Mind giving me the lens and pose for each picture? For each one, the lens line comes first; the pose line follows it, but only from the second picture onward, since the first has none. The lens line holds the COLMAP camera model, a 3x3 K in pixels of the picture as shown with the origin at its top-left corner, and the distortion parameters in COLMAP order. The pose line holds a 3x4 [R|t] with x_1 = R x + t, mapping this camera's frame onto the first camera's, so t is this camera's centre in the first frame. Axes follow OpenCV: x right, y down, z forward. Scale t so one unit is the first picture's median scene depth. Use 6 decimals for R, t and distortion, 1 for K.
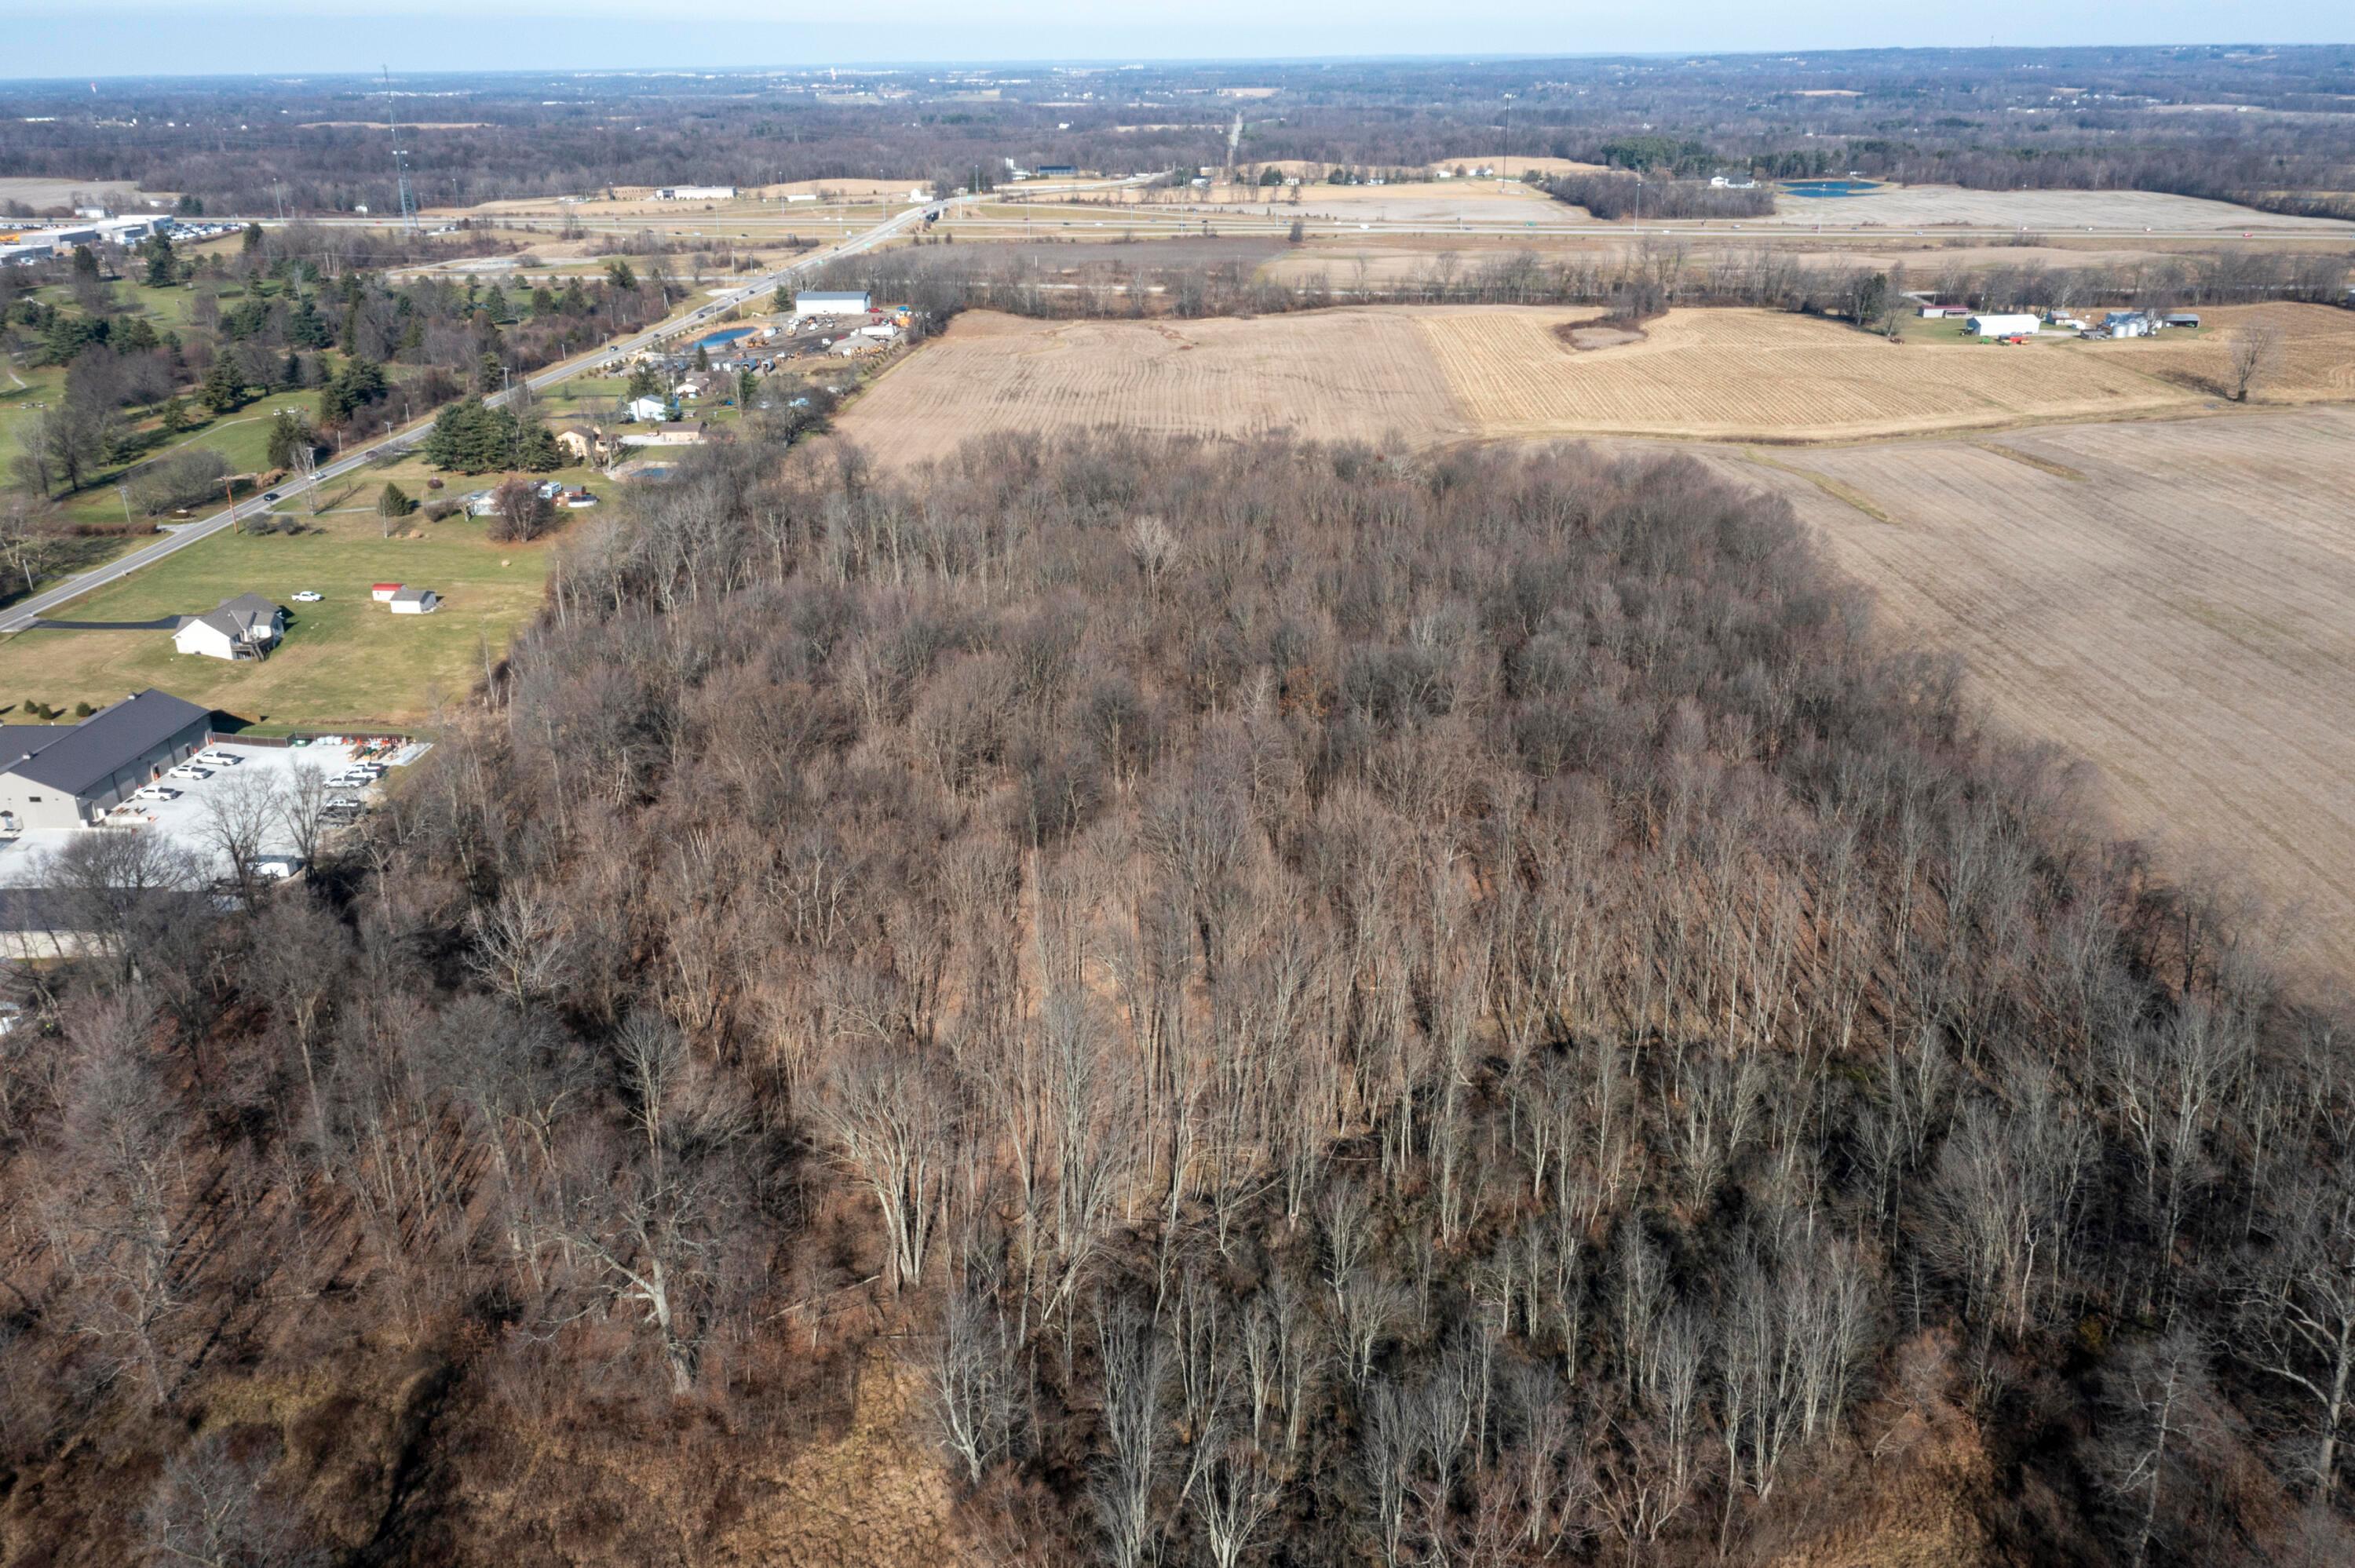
lens RADIAL K [[1868.1, 0, 1086.2], [0, 1868.1, 783.5], [0, 0, 1]] dist [-0.000017, 0.043928]
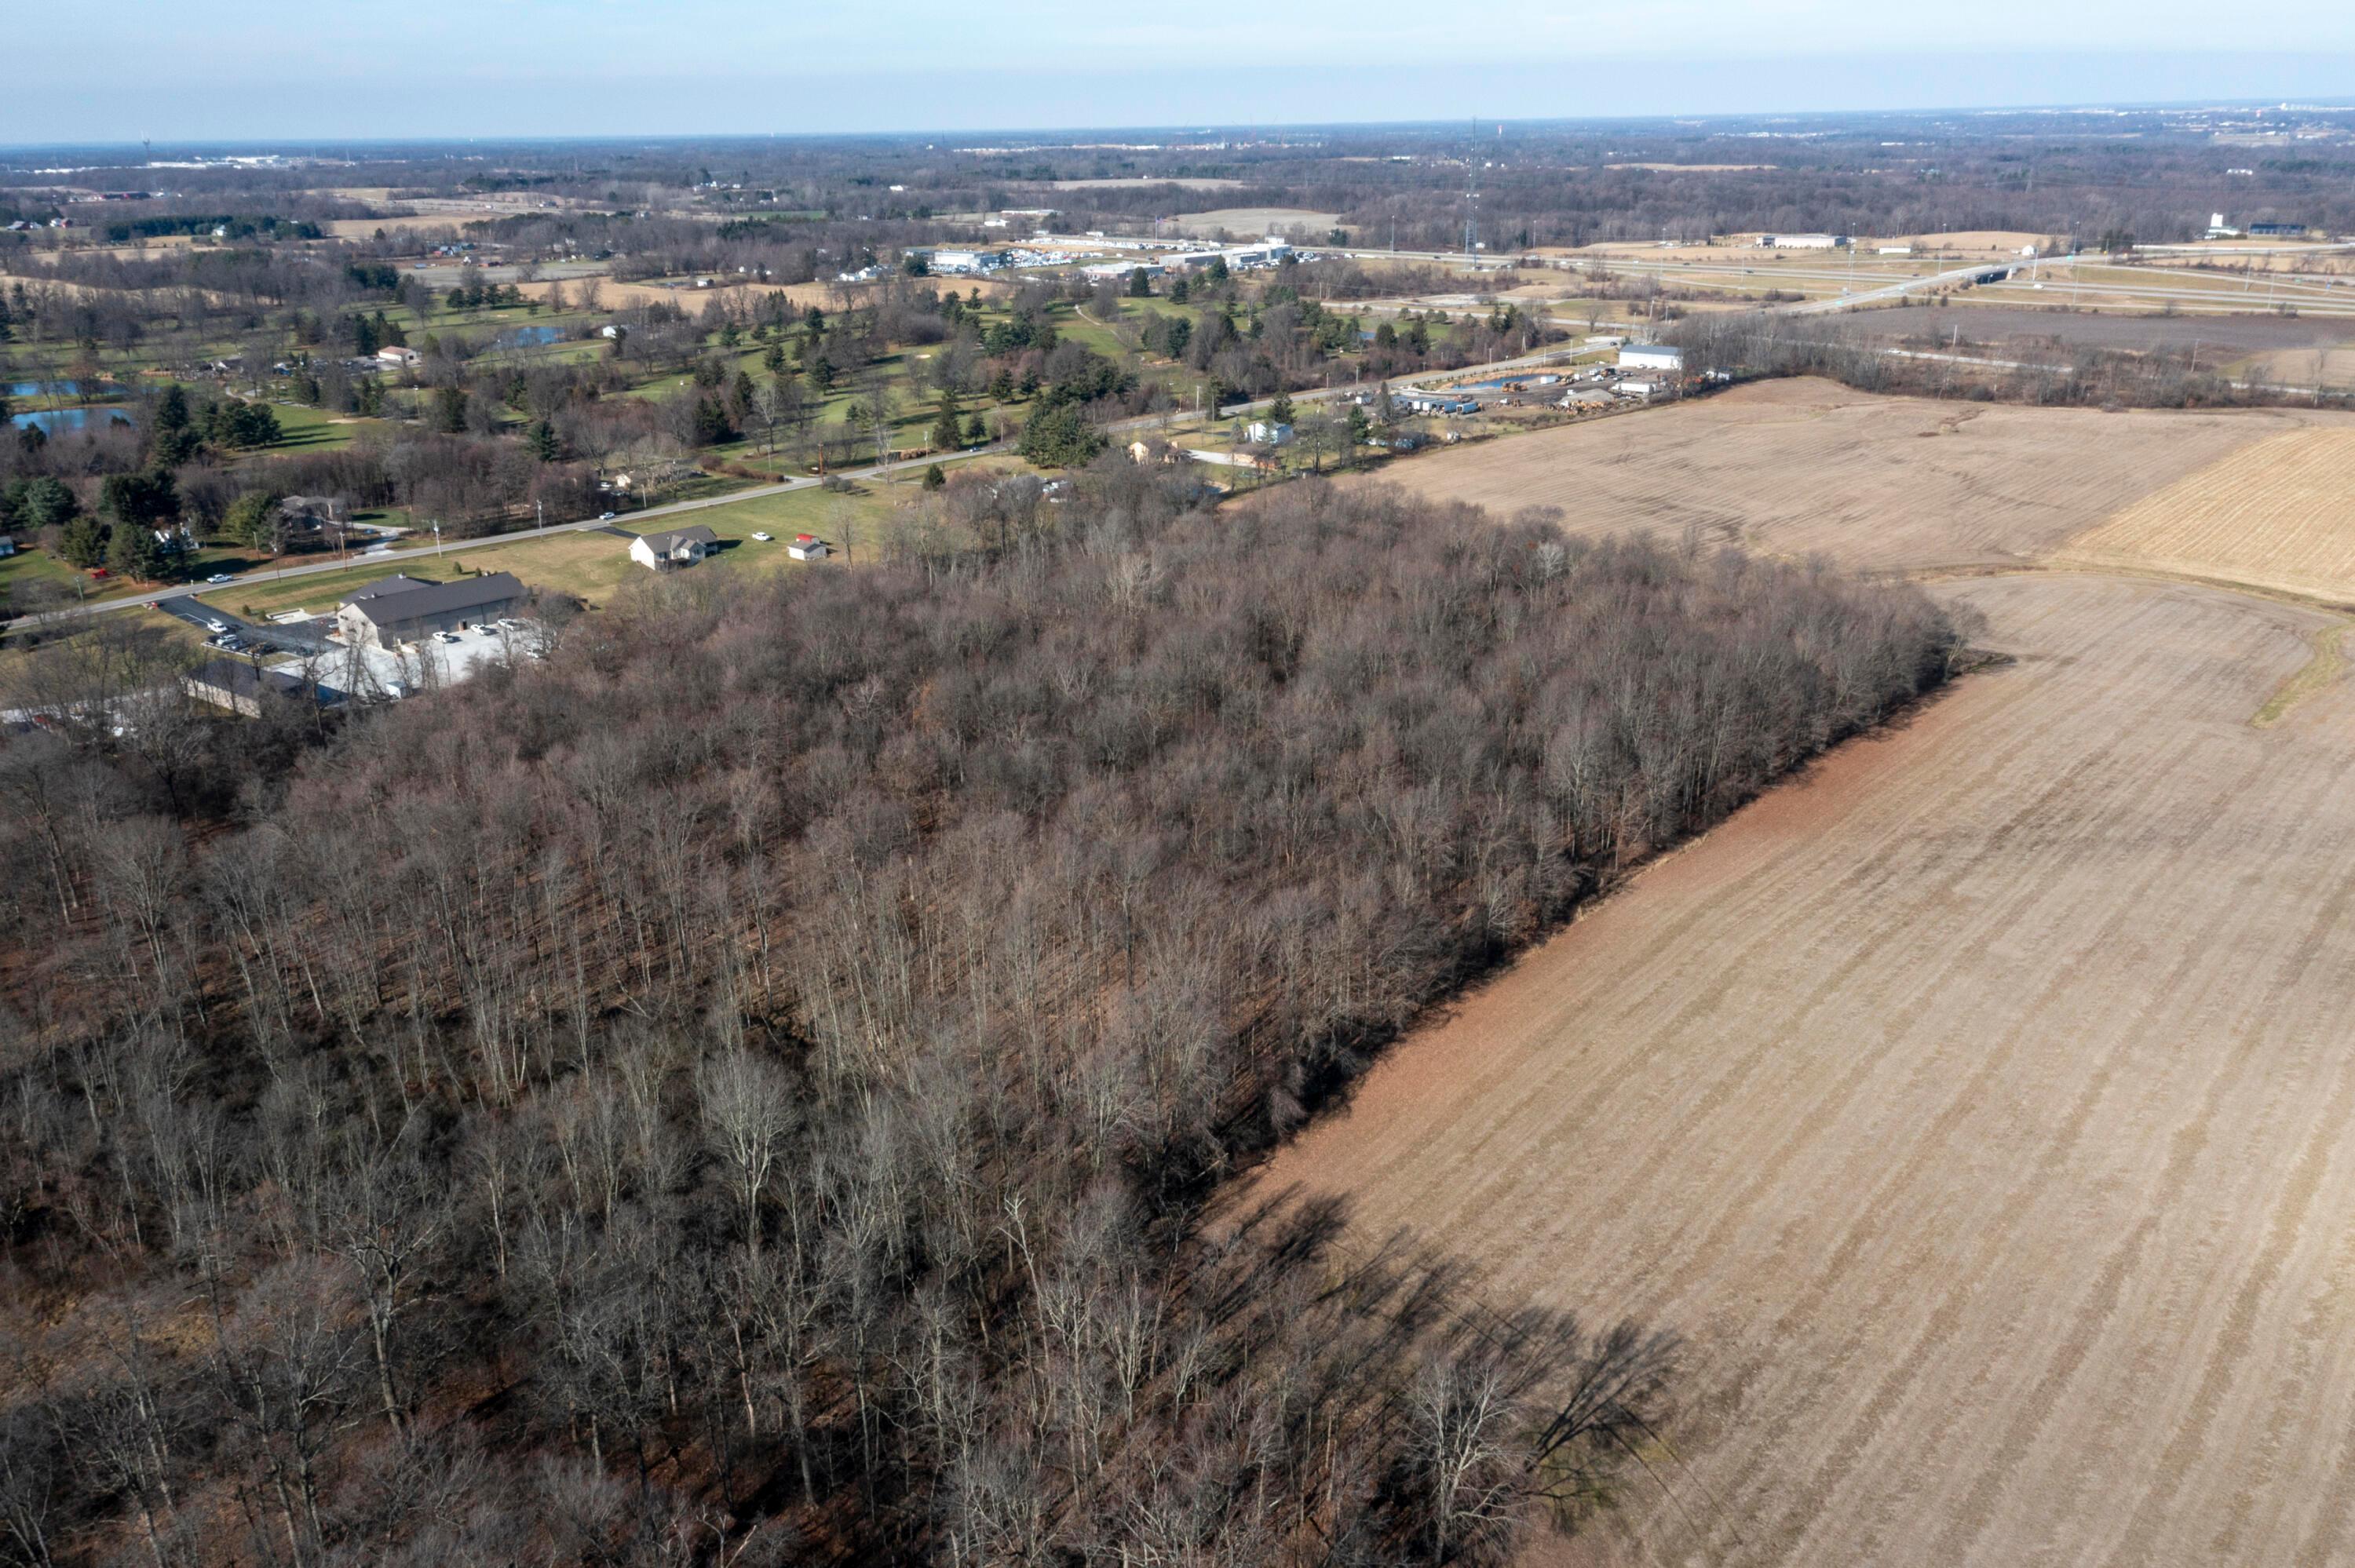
lens RADIAL K [[1868.1, 0, 1086.2], [0, 1868.1, 783.5], [0, 0, 1]] dist [-0.000017, 0.043928]
pose [[0.782050, 0.212609, -0.585829, 0.184765], [-0.223900, 0.973100, 0.054263, -0.018635], [0.581607, 0.088731, 0.808616, 0.038568]]
